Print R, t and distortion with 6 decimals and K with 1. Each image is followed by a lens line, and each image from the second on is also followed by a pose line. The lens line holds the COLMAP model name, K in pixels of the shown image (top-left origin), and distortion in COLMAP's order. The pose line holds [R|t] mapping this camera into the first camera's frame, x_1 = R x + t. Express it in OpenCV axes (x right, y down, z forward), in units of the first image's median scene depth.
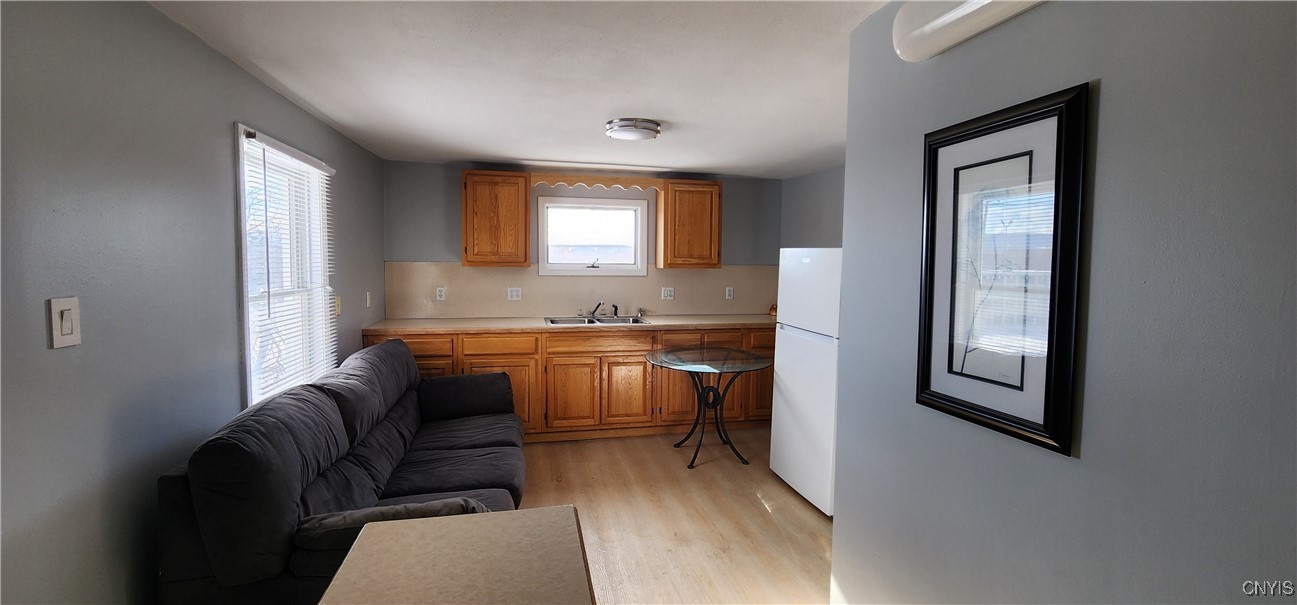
lens RADIAL K [[535.3, 0, 648.6], [0, 535.3, 299.3], [0, 0, 1]] dist [0.012495, -0.000109]
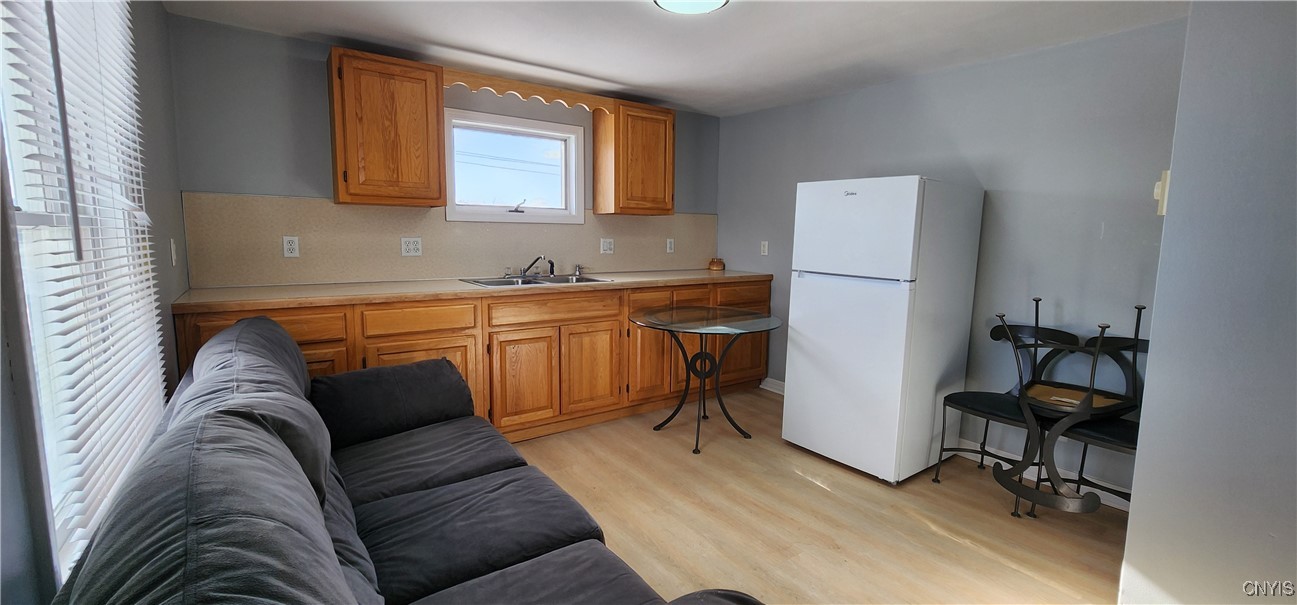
lens RADIAL K [[535.3, 0, 649.9], [0, 535.3, 299.5], [0, 0, 1]] dist [0.012495, -0.000109]
pose [[0.919679, -0.048041, 0.389721, -0.262201], [0.027546, 0.997936, 0.058011, 0.028770], [-0.391703, -0.042617, 0.919104, 0.255785]]
